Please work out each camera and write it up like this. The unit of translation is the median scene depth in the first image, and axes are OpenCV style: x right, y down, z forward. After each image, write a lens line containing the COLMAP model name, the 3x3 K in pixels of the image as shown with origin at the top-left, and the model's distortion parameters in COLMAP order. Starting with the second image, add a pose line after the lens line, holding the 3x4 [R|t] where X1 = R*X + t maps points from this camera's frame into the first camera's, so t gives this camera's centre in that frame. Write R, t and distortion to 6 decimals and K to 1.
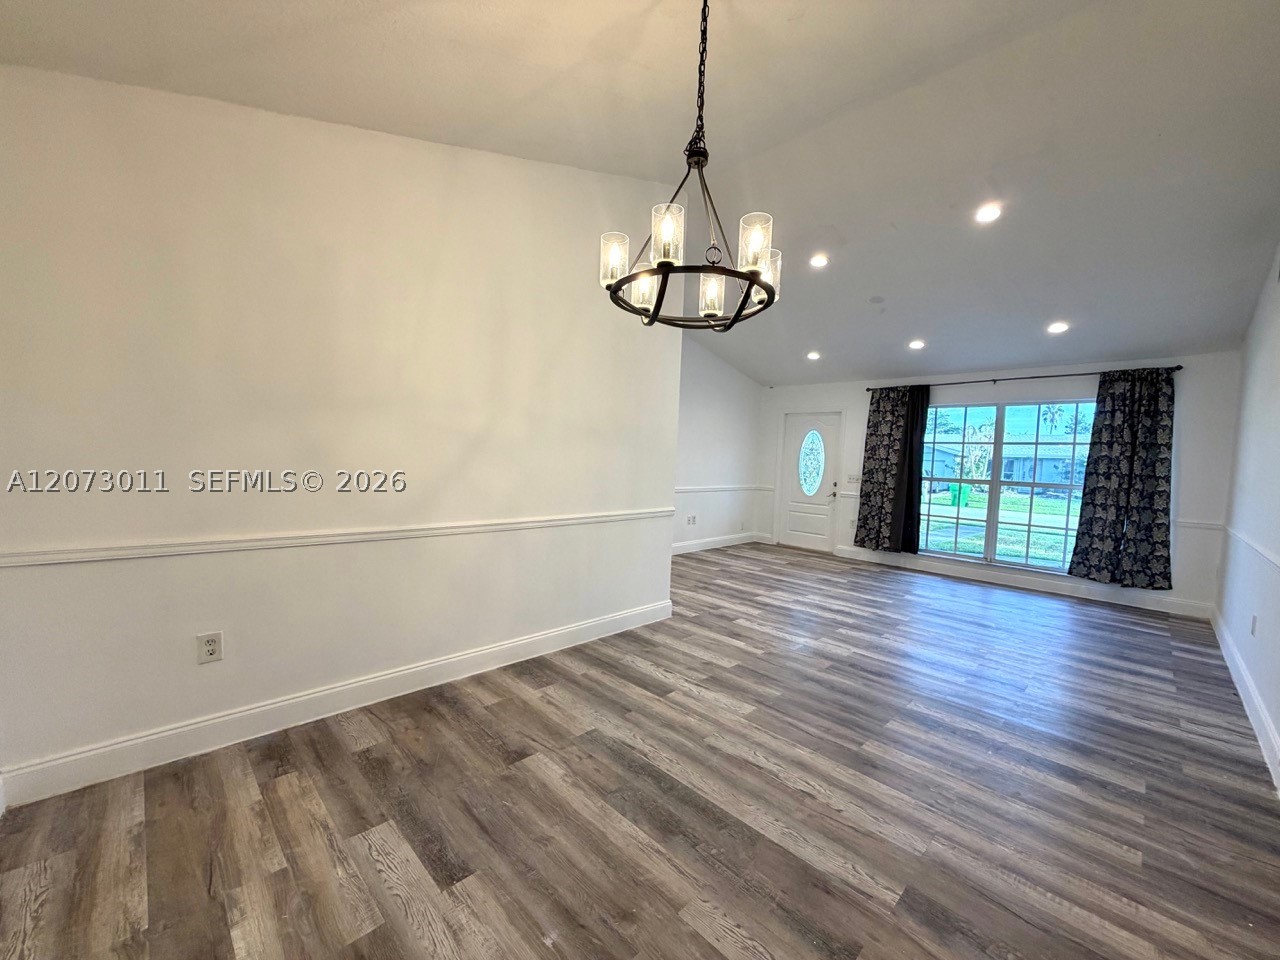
lens RADIAL K [[515.8, 0, 639.8], [0, 515.8, 487.1], [0, 0, 1]] dist [0.000250, -0.000088]
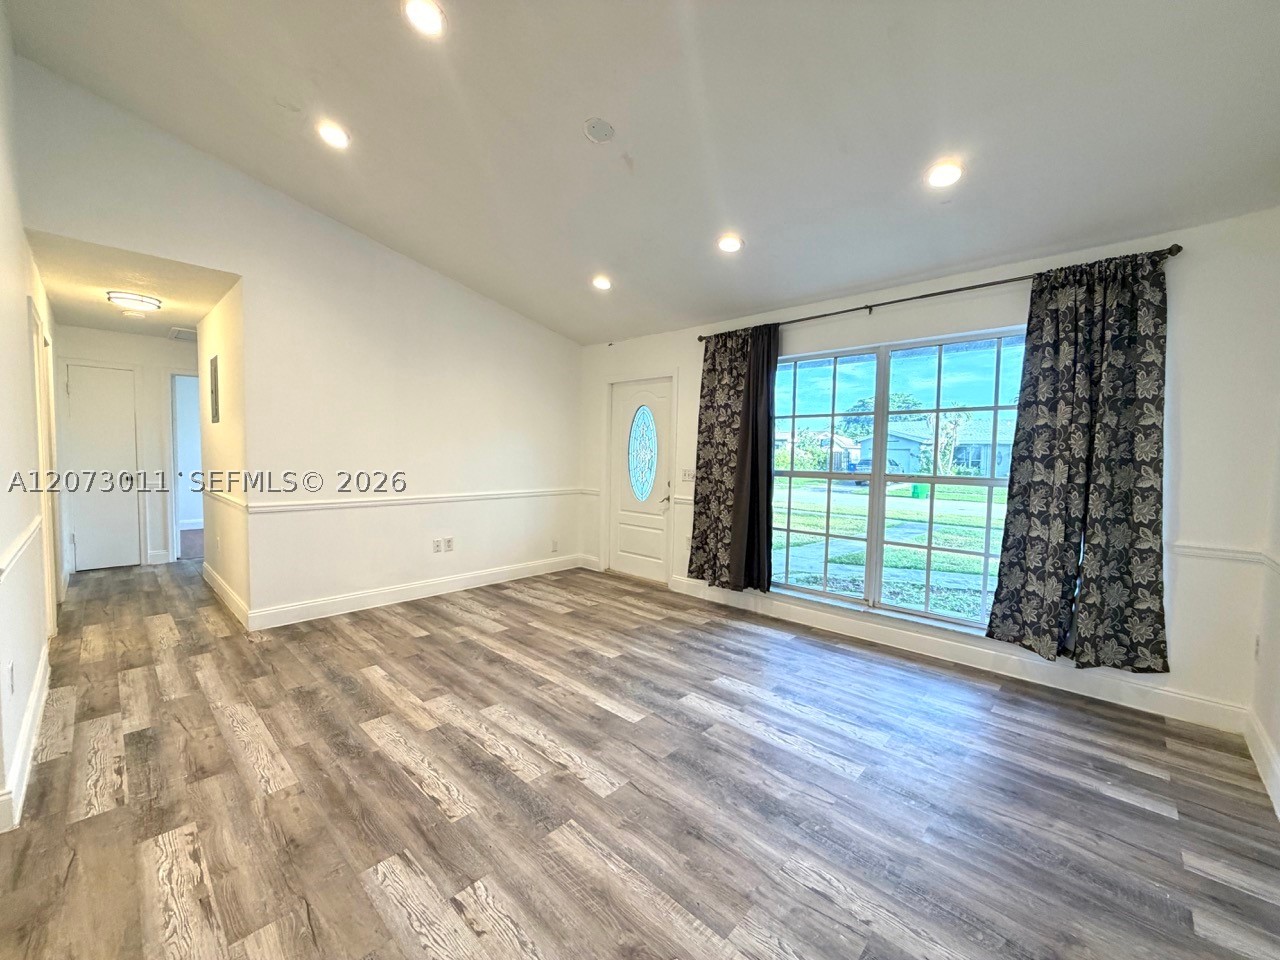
lens RADIAL K [[515.8, 0, 639.8], [0, 515.8, 487.1], [0, 0, 1]] dist [0.000250, -0.000088]
pose [[0.999017, -0.024446, 0.036992, 0.455145], [0.024271, 0.999692, 0.005163, -0.008543], [-0.037107, -0.004260, 0.999302, 0.472114]]
